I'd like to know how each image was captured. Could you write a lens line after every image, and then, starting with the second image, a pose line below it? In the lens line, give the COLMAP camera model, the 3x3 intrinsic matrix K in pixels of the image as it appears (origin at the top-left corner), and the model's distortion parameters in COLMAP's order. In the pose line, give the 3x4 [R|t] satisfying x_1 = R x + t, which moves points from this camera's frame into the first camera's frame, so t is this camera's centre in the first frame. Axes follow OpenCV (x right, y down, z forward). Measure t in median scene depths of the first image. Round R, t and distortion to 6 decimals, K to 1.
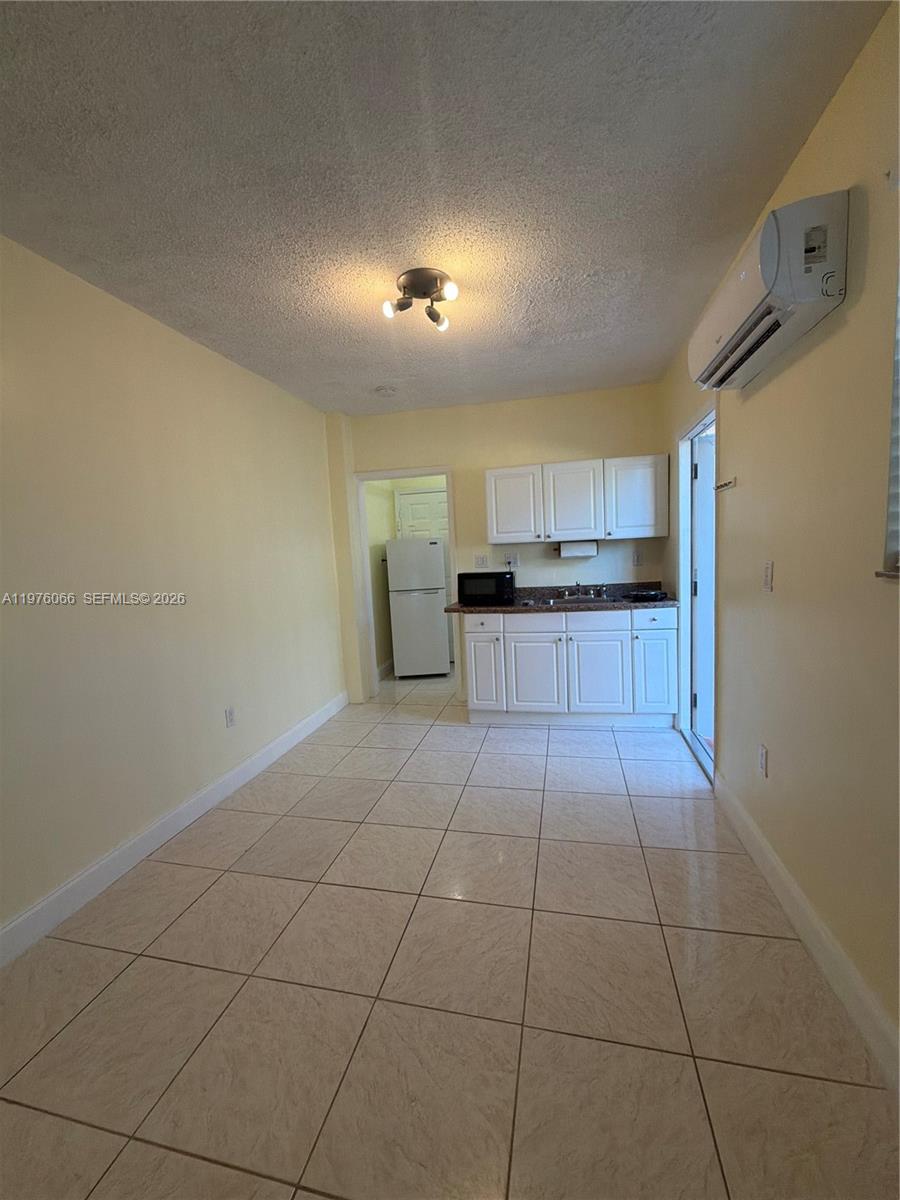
lens RADIAL K [[477.6, 0, 451.7], [0, 477.6, 596.7], [0, 0, 1]] dist [0.000335, -0.000225]
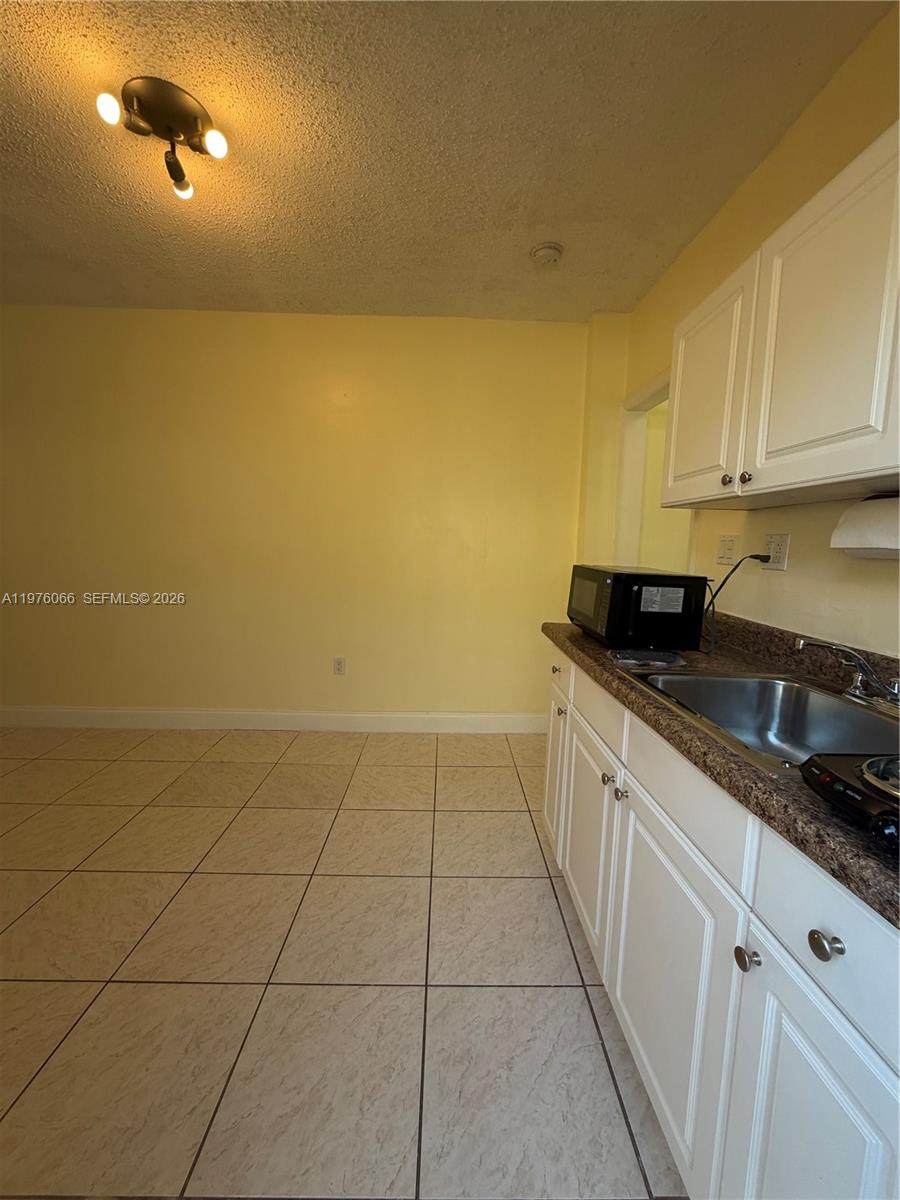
lens RADIAL K [[477.6, 0, 451.7], [0, 477.6, 596.7], [0, 0, 1]] dist [0.000335, -0.000225]
pose [[0.238933, 0.164709, -0.956965, 0.487383], [-0.127780, 0.982272, 0.137161, -0.069017], [0.962592, 0.089509, 0.255743, 0.756250]]
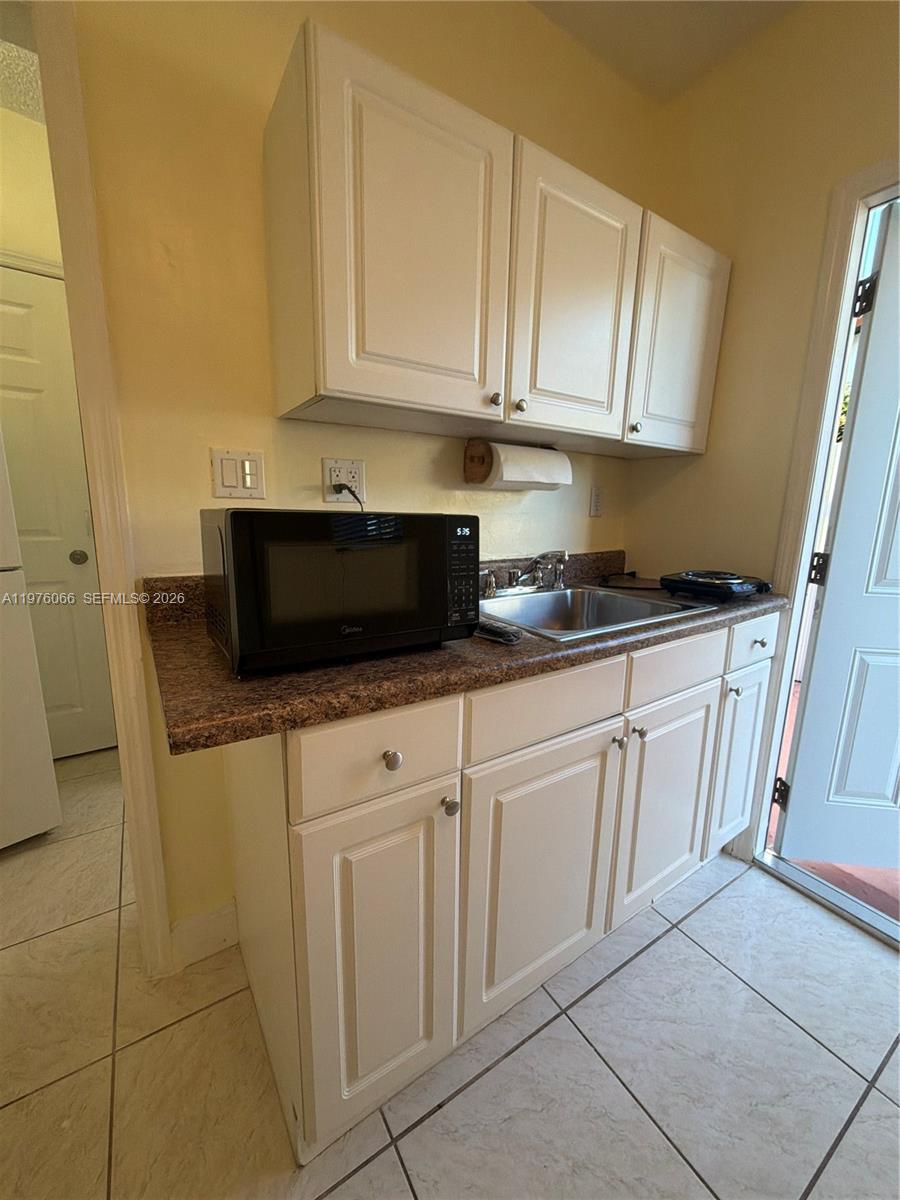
lens RADIAL K [[477.6, 0, 451.7], [0, 477.6, 596.7], [0, 0, 1]] dist [0.000335, -0.000225]
pose [[0.689860, -0.073329, 0.720219, -0.061188], [0.007808, 0.995553, 0.093882, -0.033180], [-0.723900, -0.059142, 0.687365, 0.832387]]
